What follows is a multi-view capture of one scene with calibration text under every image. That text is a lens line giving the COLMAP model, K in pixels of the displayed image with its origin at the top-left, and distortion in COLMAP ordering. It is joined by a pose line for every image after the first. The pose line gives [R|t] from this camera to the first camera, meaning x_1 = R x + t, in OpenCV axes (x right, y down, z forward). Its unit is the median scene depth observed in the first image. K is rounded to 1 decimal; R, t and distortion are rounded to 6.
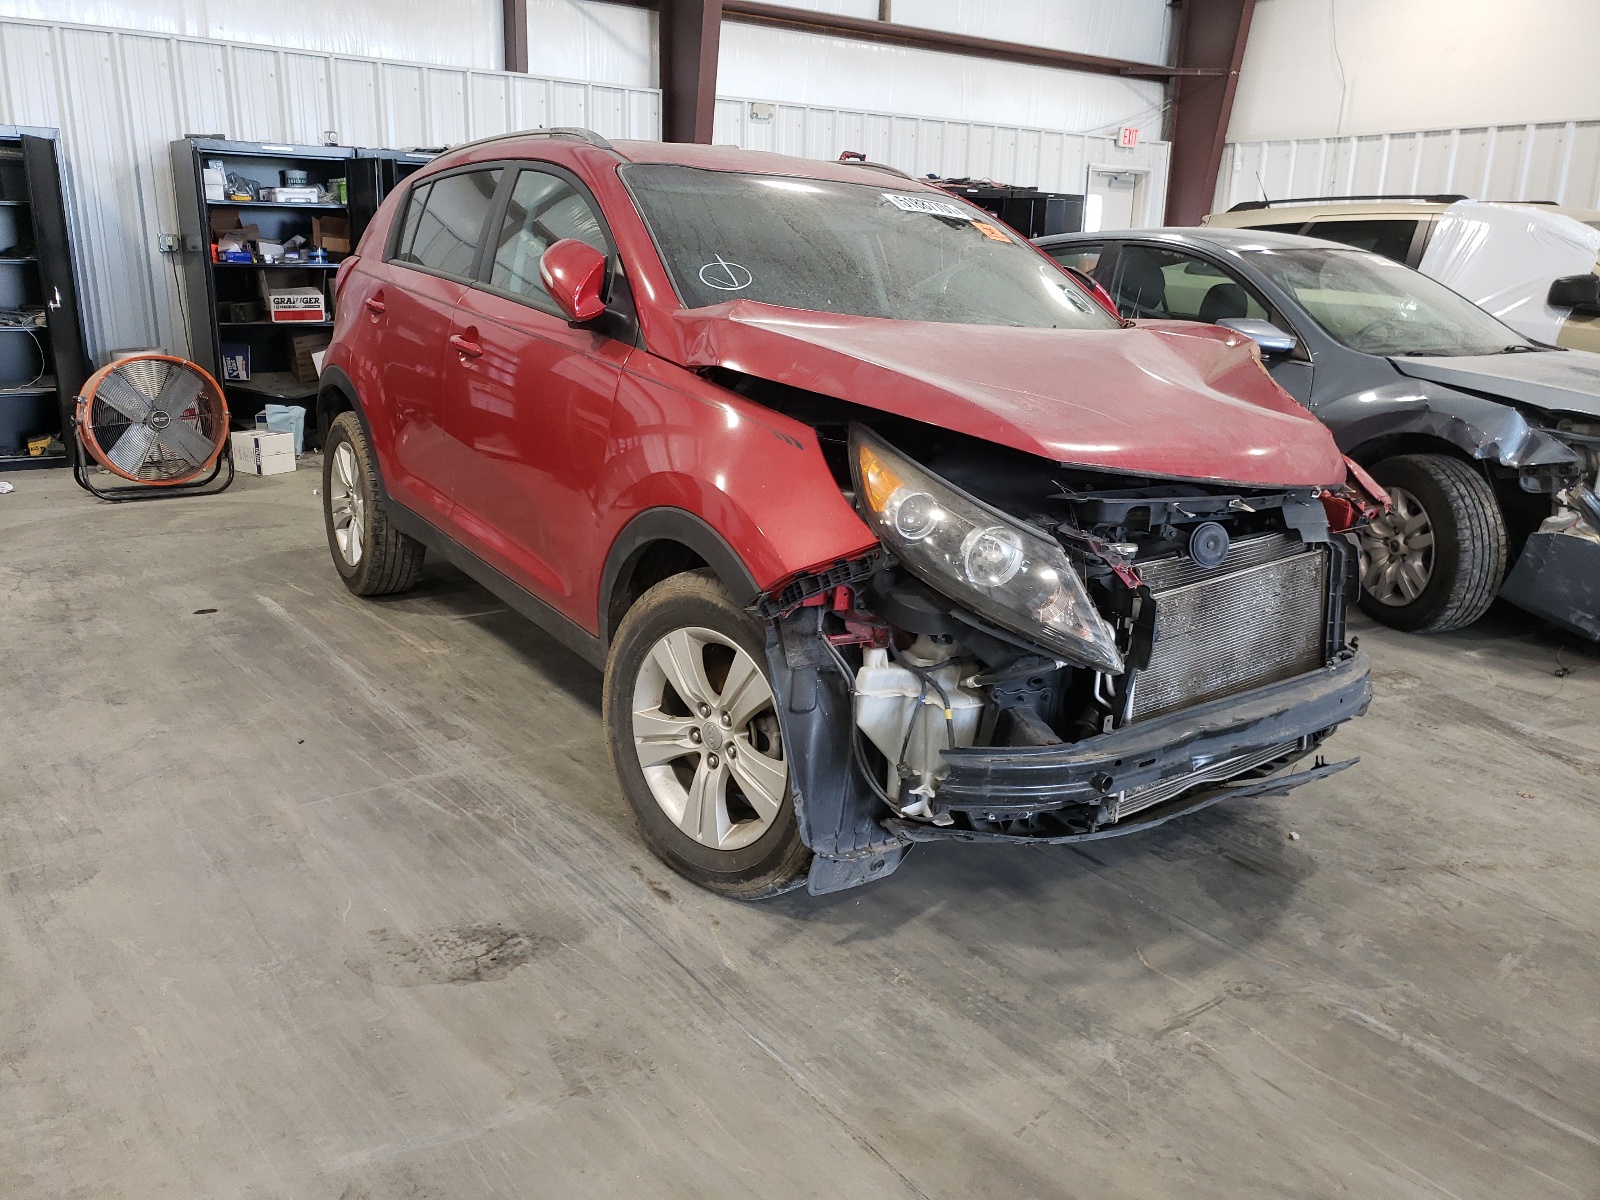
lens RADIAL K [[1251.9, 0, 785.2], [0, 1251.9, 601.9], [0, 0, 1]] dist [0.011614, 0.007626]
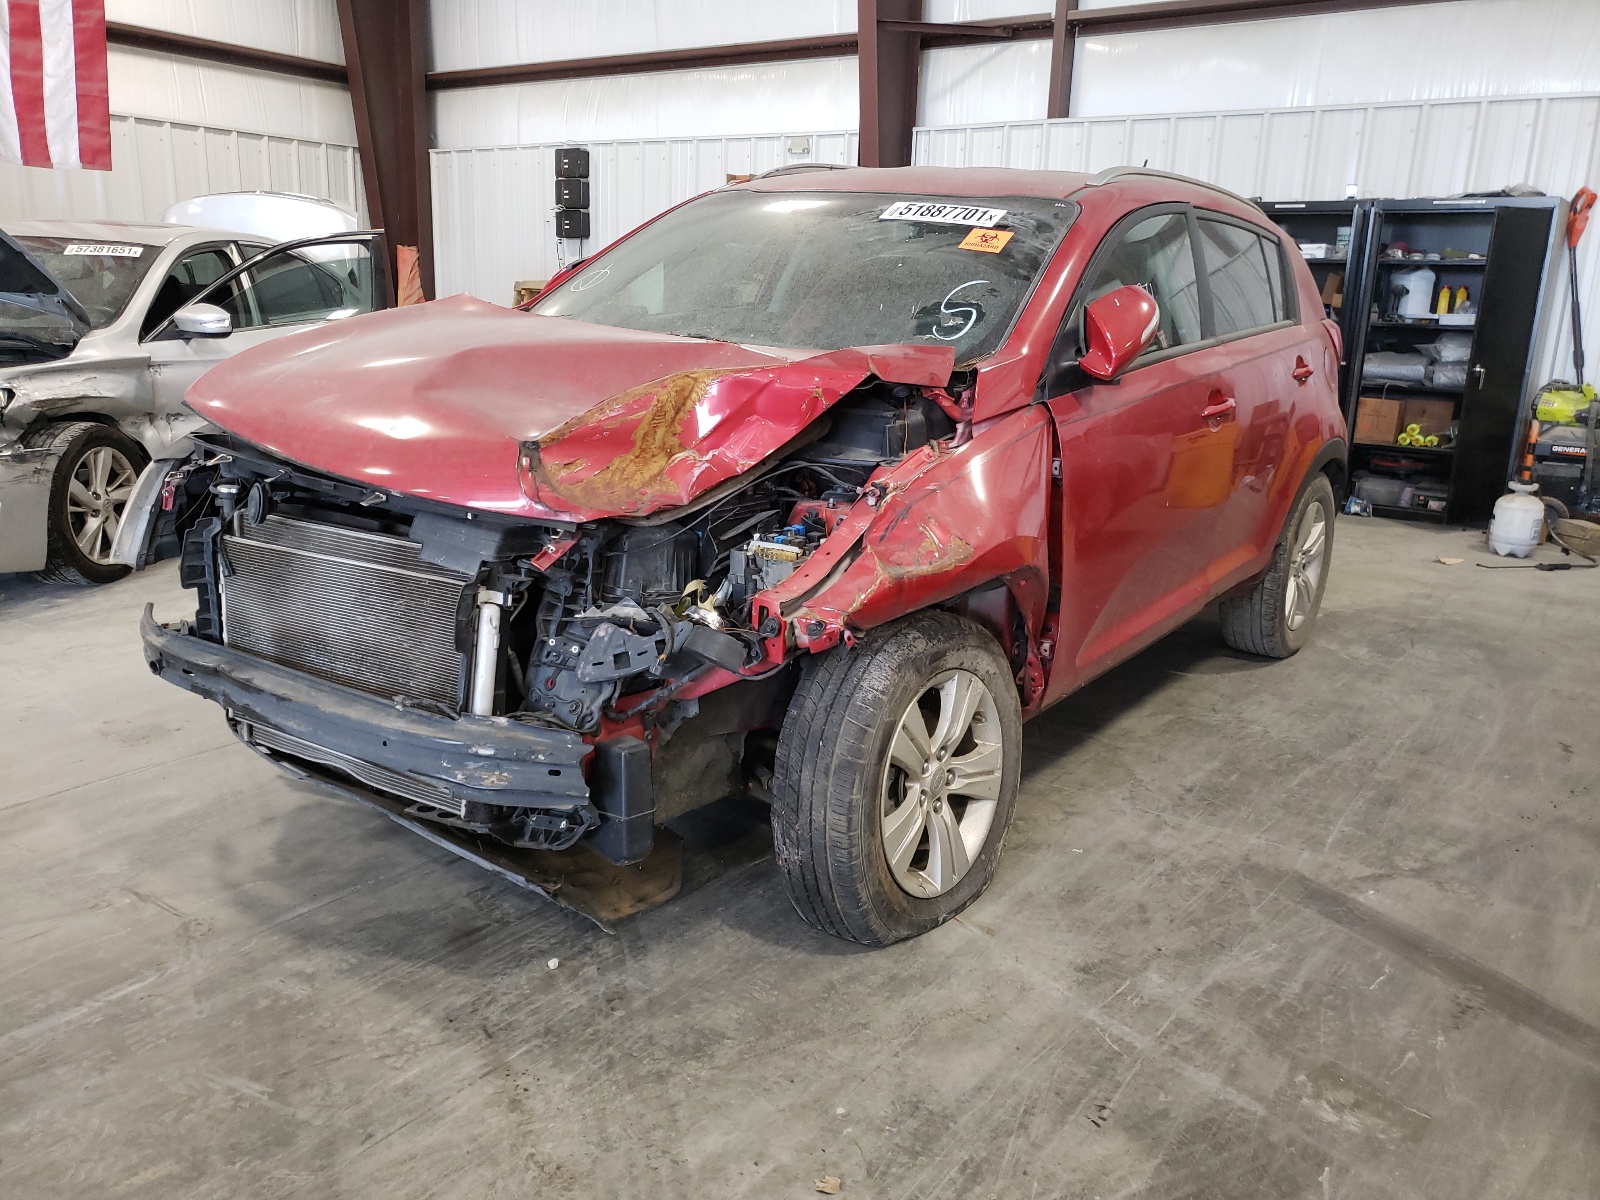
lens RADIAL K [[1251.9, 0, 785.2], [0, 1251.9, 601.9], [0, 0, 1]] dist [0.011614, 0.007626]
pose [[0.334088, 0.222446, -0.915917, 1.287538], [-0.281887, 0.950856, 0.128111, -0.199838], [0.899403, 0.215384, 0.380374, 0.885113]]
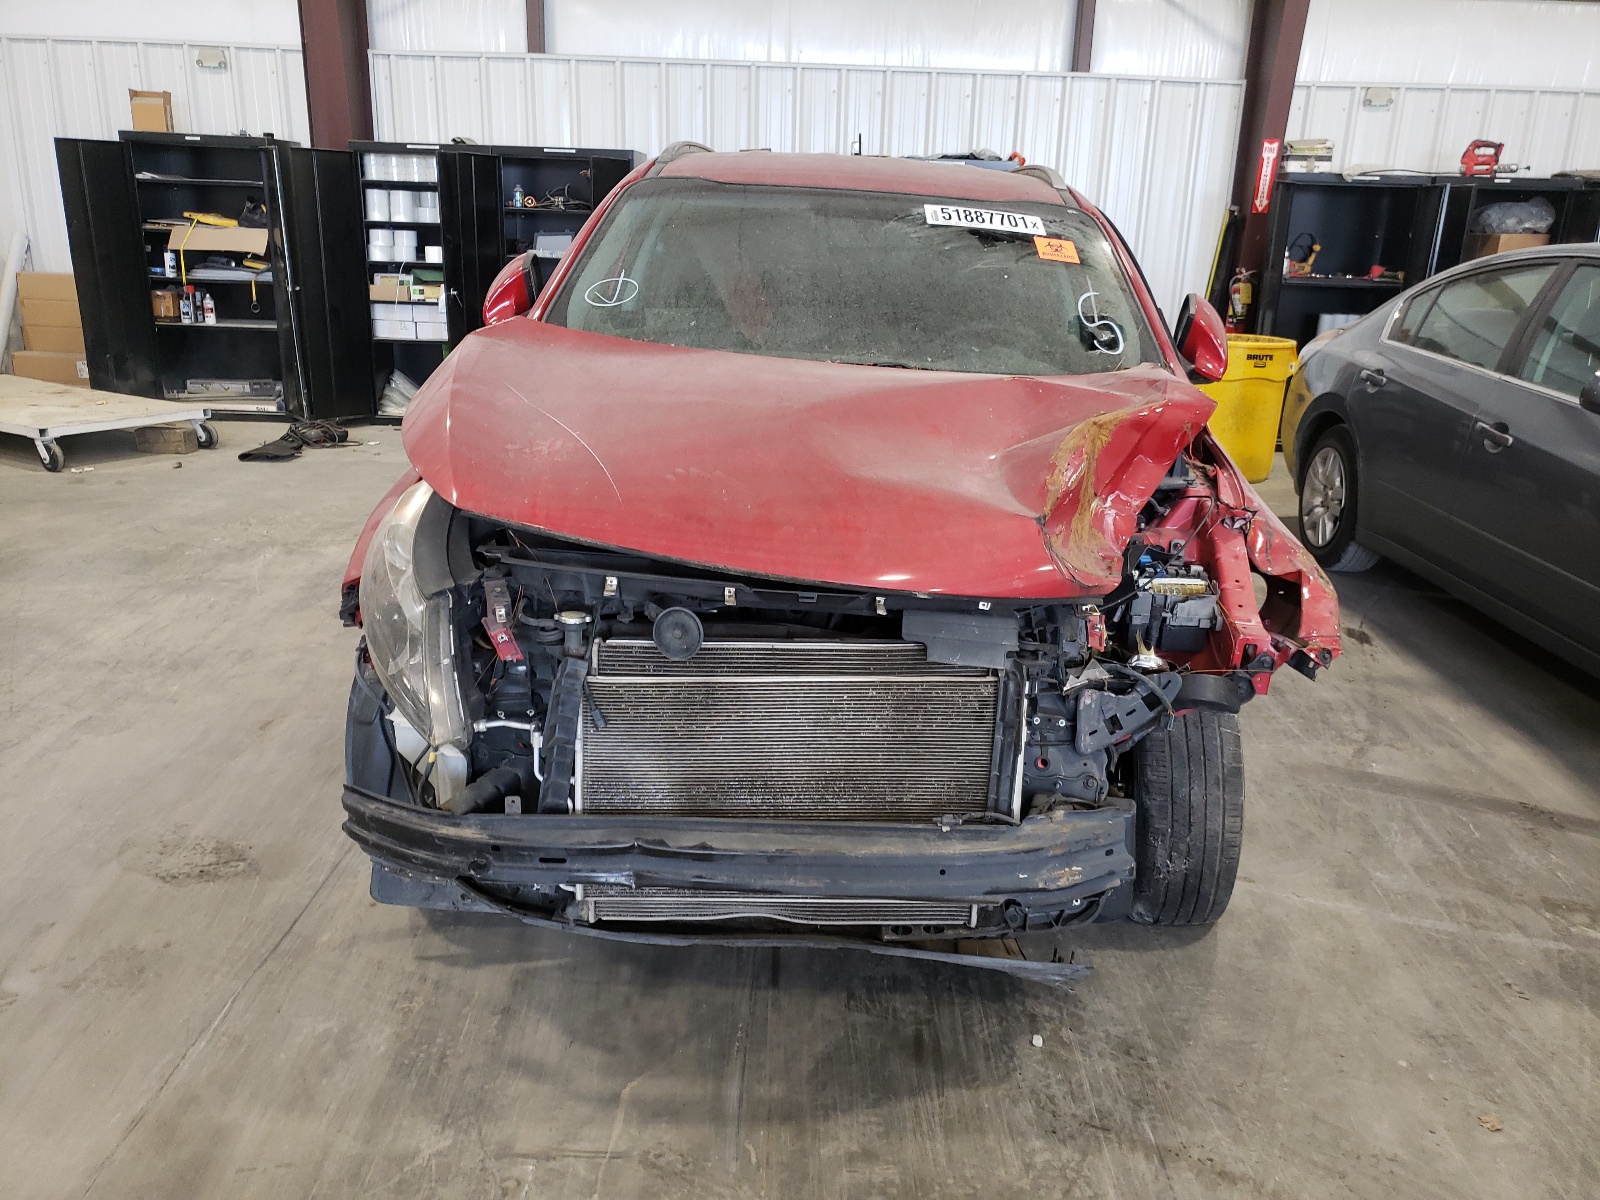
lens RADIAL K [[1252.8, 0, 806.2], [0, 1252.8, 628.2], [0, 0, 1]] dist [0.009523, 0.013880]
pose [[0.814061, 0.181950, -0.551543, 0.761796], [-0.171195, 0.982640, 0.071488, -0.108535], [0.554975, 0.036225, 0.831078, 0.301779]]
